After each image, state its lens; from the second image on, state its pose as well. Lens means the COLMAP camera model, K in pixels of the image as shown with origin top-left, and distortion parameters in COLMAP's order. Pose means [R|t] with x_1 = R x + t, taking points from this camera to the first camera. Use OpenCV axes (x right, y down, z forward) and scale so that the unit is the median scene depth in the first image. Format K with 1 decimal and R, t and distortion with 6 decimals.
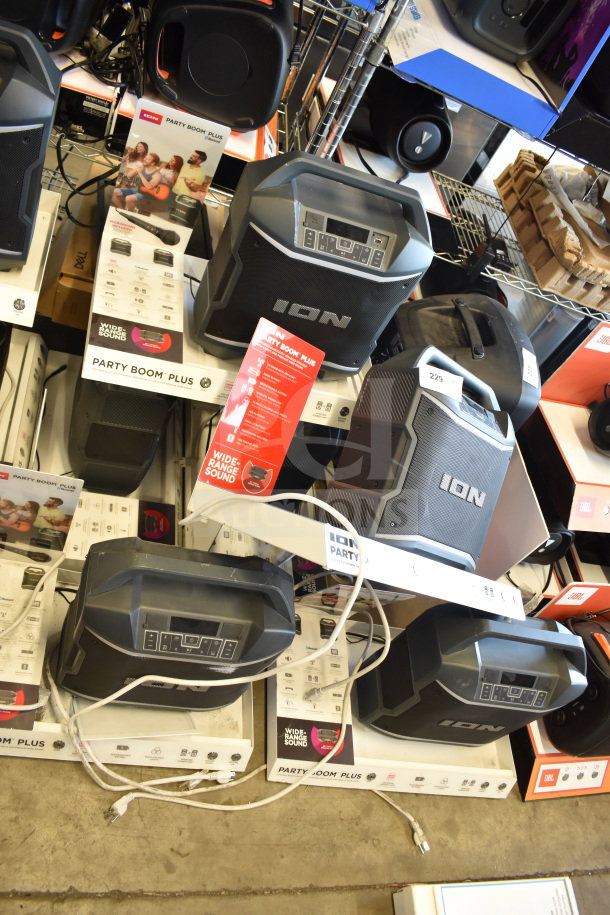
lens RADIAL K [[696.1, 0, 309.7], [0, 696.1, 455.8], [0, 0, 1]] dist [-0.099754, 0.014464]
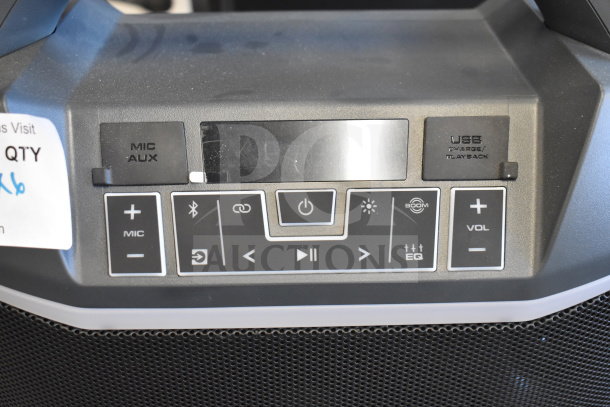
lens RADIAL K [[762.1, 0, 302.6], [0, 762.1, 203.8], [0, 0, 1]] dist [-0.076988, 0.000000]
pose [[0.916891, -0.286439, -0.277963, 0.108302], [0.178039, 0.916796, -0.357473, -0.203594], [0.357230, 0.278275, 0.891600, 0.716438]]
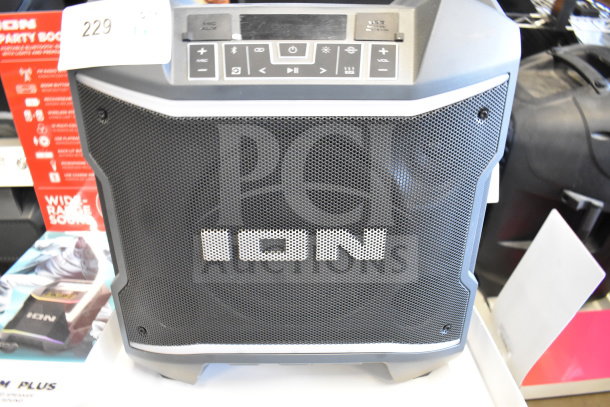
lens RADIAL K [[464.1, 0, 309.5], [0, 464.1, 203.0], [0, 0, 1]] dist [-0.099754, 0.014464]
pose [[0.921575, -0.311161, -0.232116, 0.088406], [0.171518, 0.862776, -0.475604, -0.085328], [0.348253, 0.398493, 0.848483, 0.735540]]
